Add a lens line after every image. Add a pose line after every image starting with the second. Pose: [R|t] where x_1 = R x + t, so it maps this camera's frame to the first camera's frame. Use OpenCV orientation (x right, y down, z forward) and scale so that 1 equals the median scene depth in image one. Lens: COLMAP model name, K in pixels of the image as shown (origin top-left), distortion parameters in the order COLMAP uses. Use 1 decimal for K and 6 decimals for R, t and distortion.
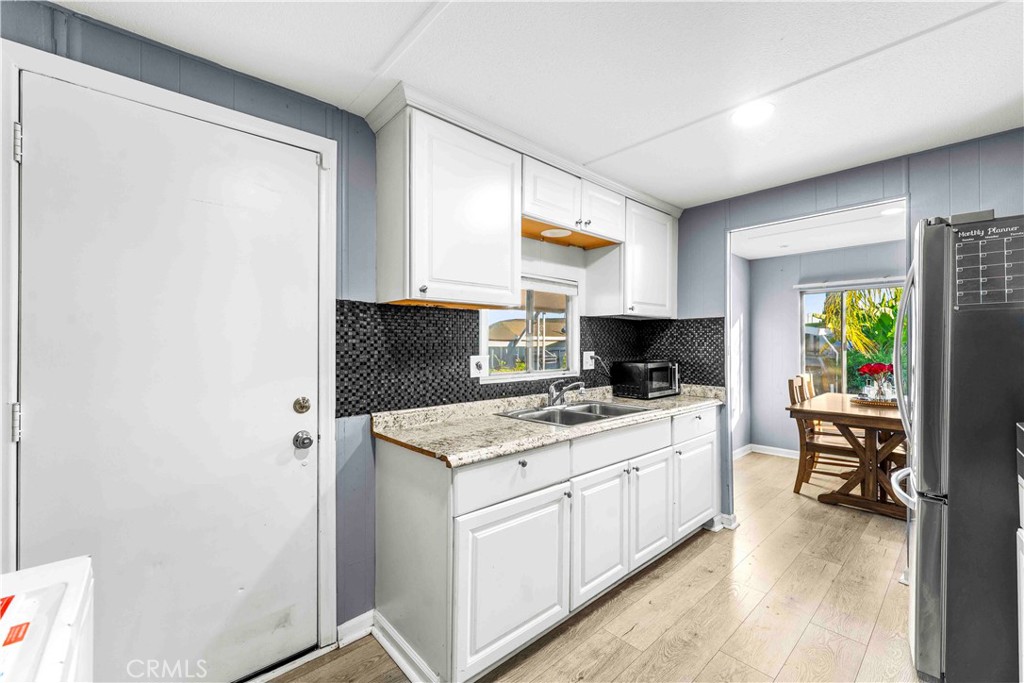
lens RADIAL K [[415.9, 0, 509.1], [0, 415.9, 345.5], [0, 0, 1]] dist [0.001037, -0.000076]
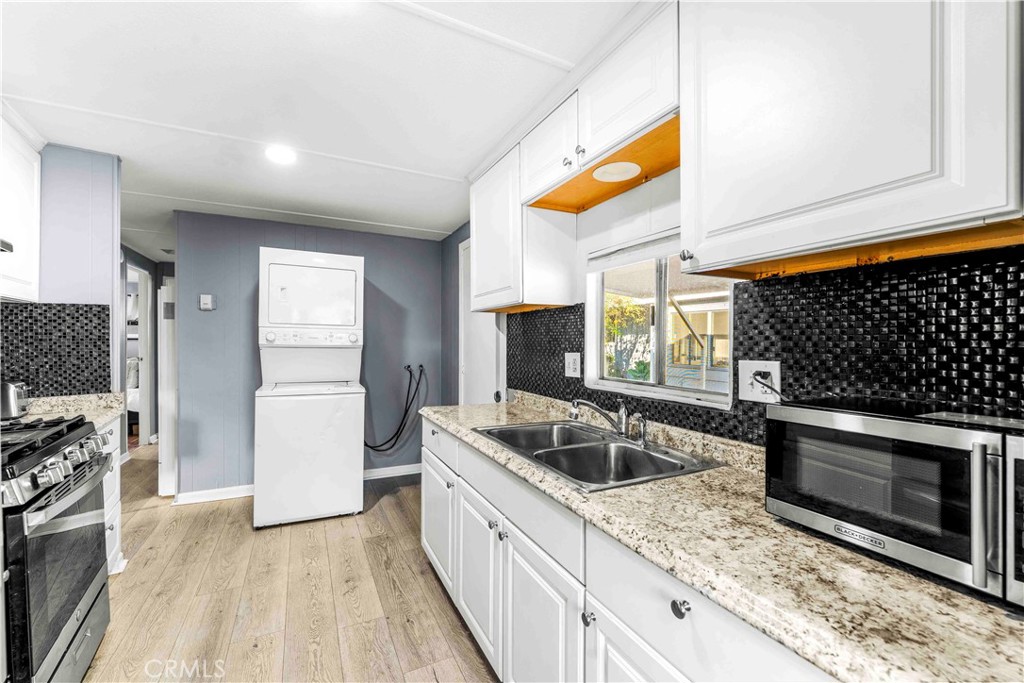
lens RADIAL K [[415.9, 0, 509.1], [0, 415.9, 345.5], [0, 0, 1]] dist [0.001037, -0.000076]
pose [[-0.268423, 0.008077, -0.963267, 0.476751], [-0.008922, 0.999901, 0.010870, -0.002135], [0.963260, 0.011512, -0.268324, 0.611926]]
